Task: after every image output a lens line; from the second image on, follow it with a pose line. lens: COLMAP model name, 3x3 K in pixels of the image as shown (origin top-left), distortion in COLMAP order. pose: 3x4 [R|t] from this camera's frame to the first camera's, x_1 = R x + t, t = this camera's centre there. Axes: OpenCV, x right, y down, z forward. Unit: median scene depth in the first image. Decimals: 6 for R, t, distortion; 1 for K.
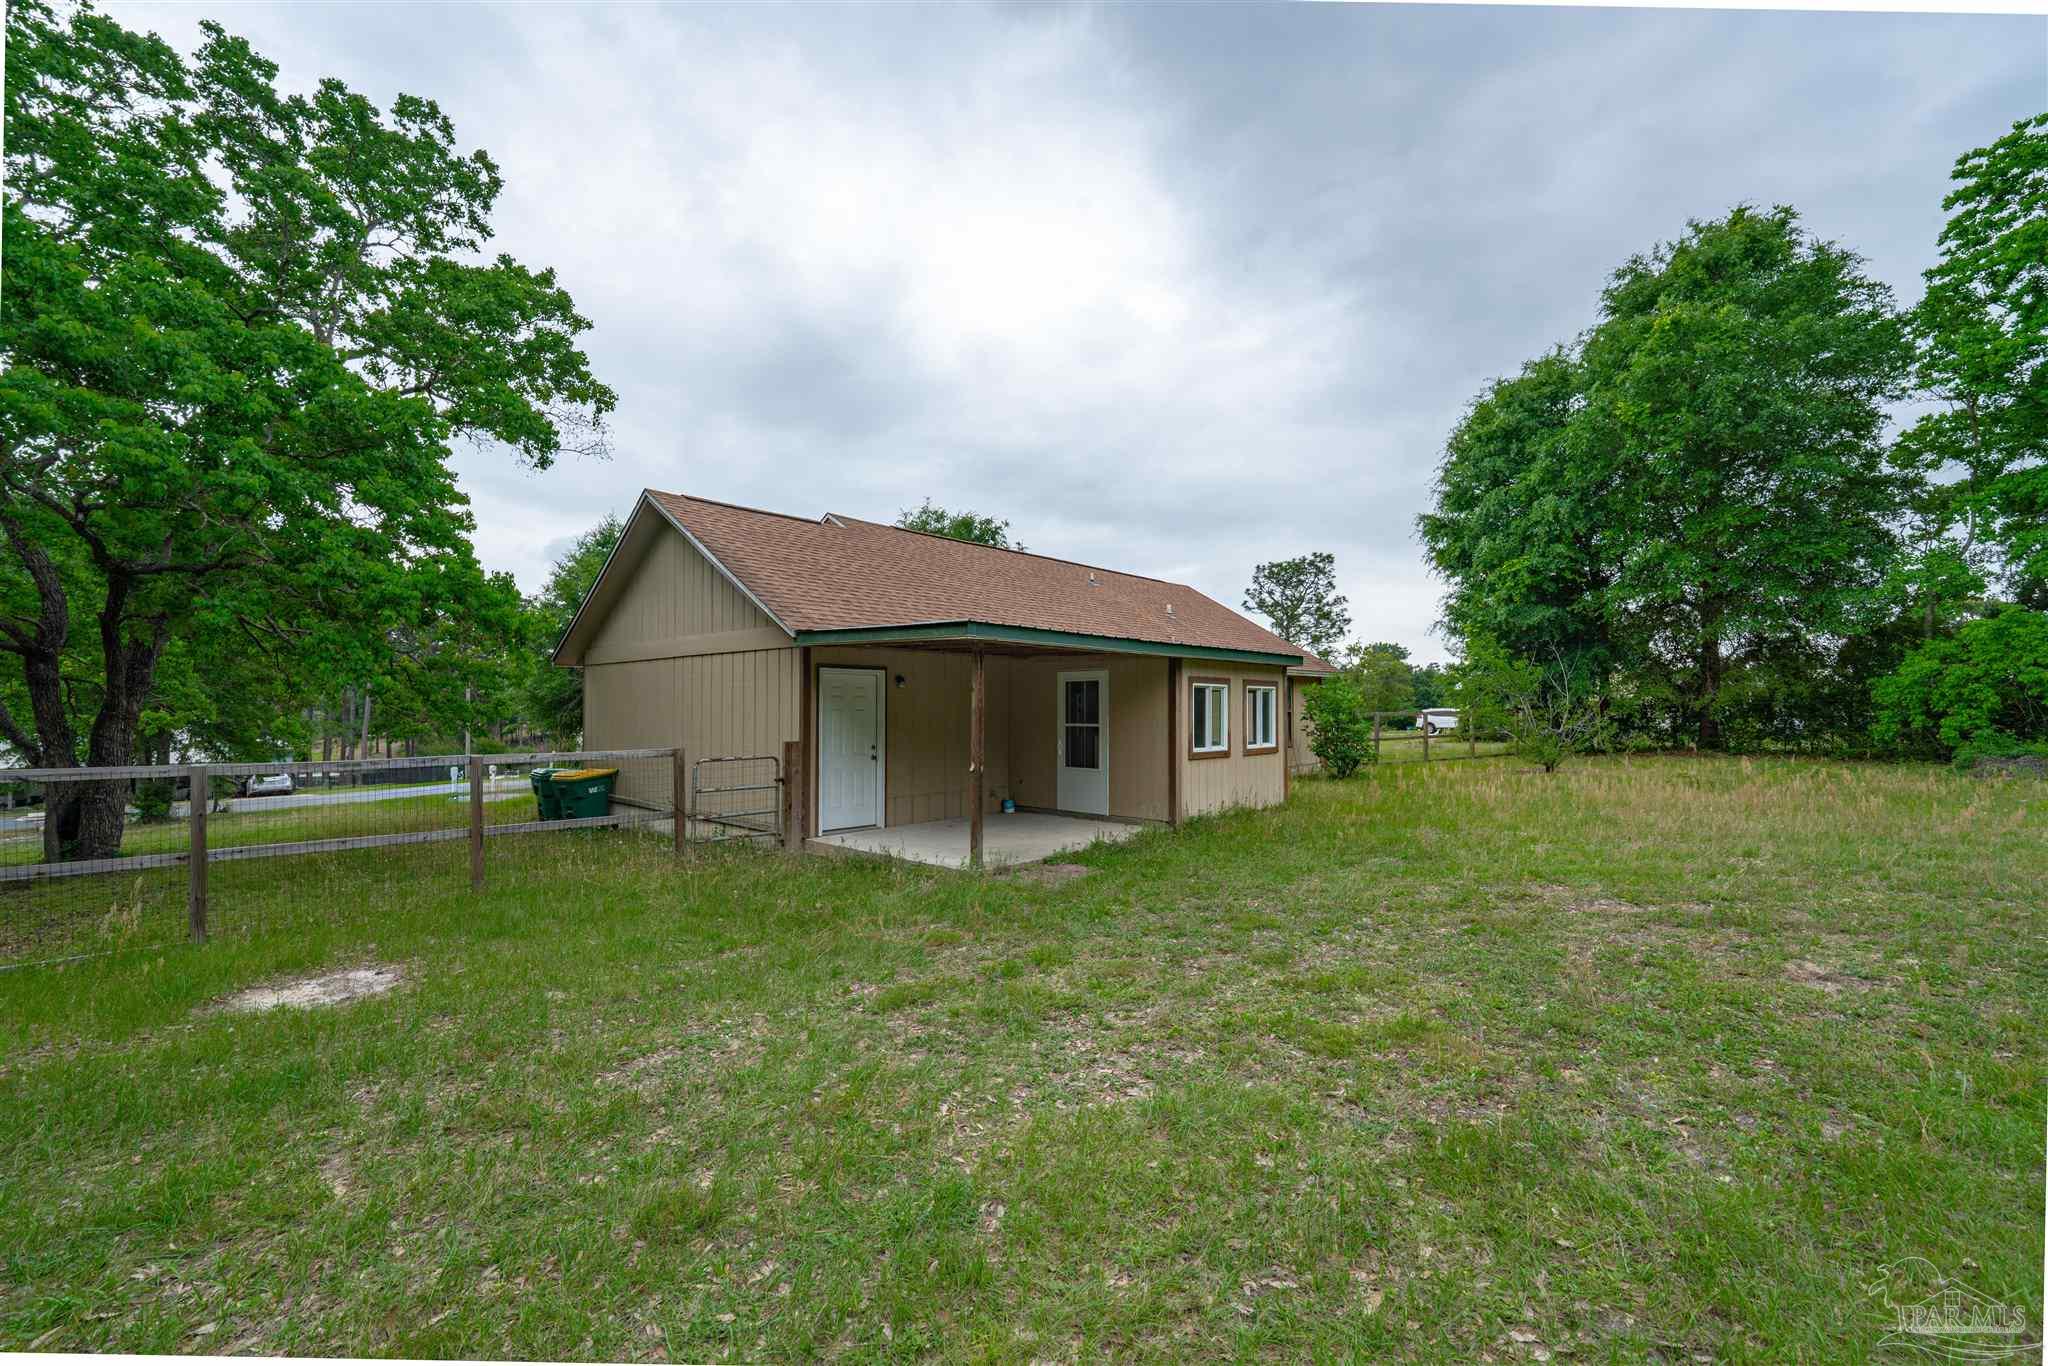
lens RADIAL K [[838.3, 0, 1028.1], [0, 838.3, 680.1], [0, 0, 1]] dist [-0.002468, -0.000520]
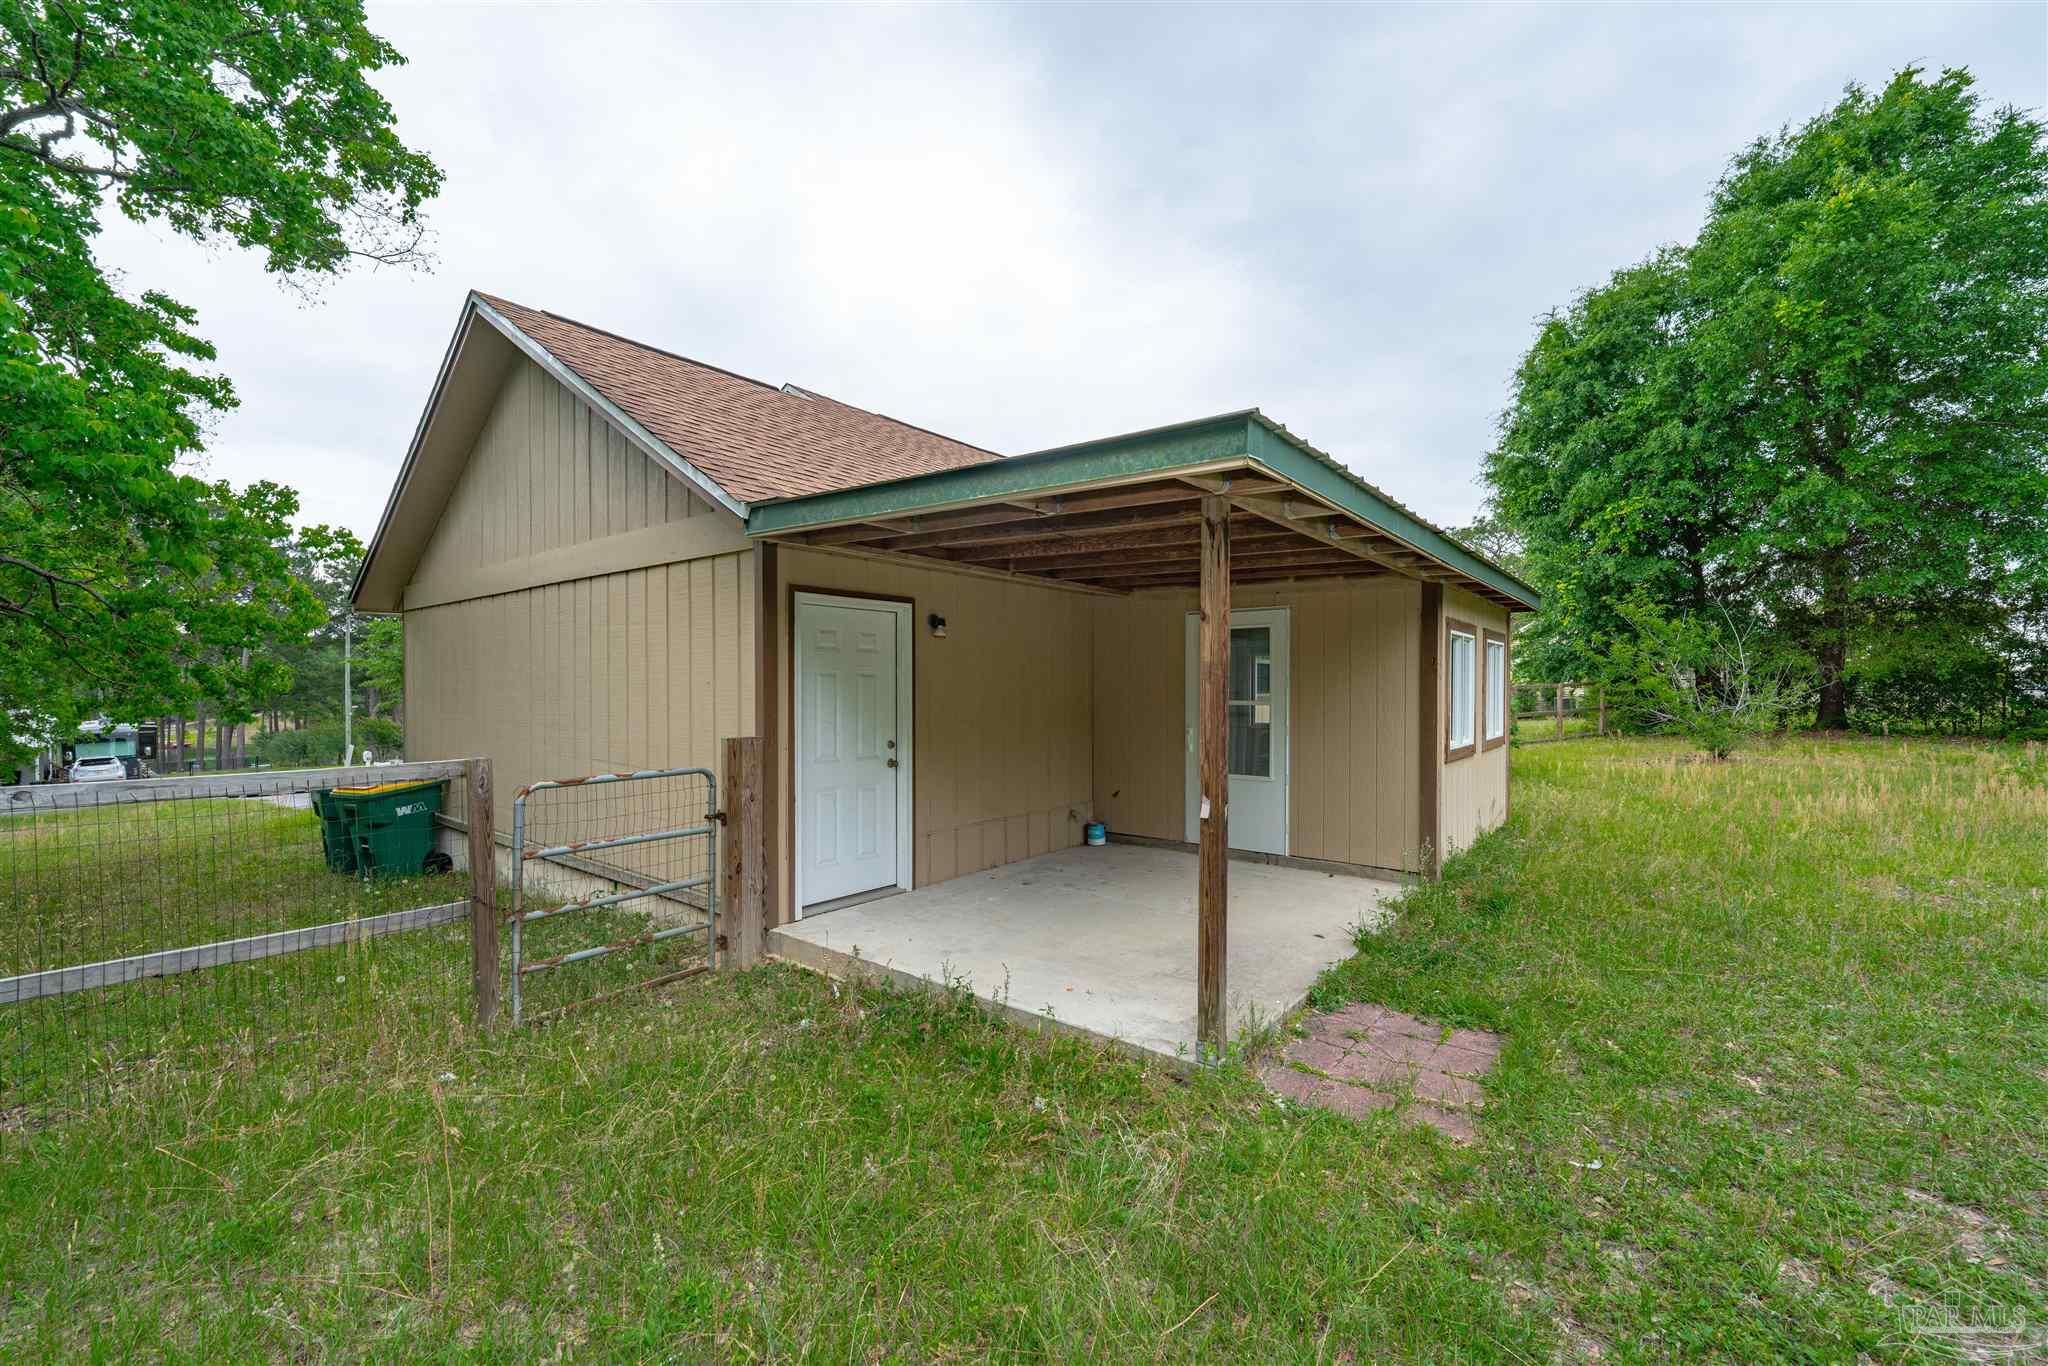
lens RADIAL K [[838.3, 0, 1028.1], [0, 838.3, 680.1], [0, 0, 1]] dist [-0.002468, -0.000520]
pose [[0.997868, -0.003286, 0.065180, -0.113545], [0.001688, 0.999697, 0.024557, 0.021361], [-0.065241, -0.024395, 0.997571, 0.389352]]
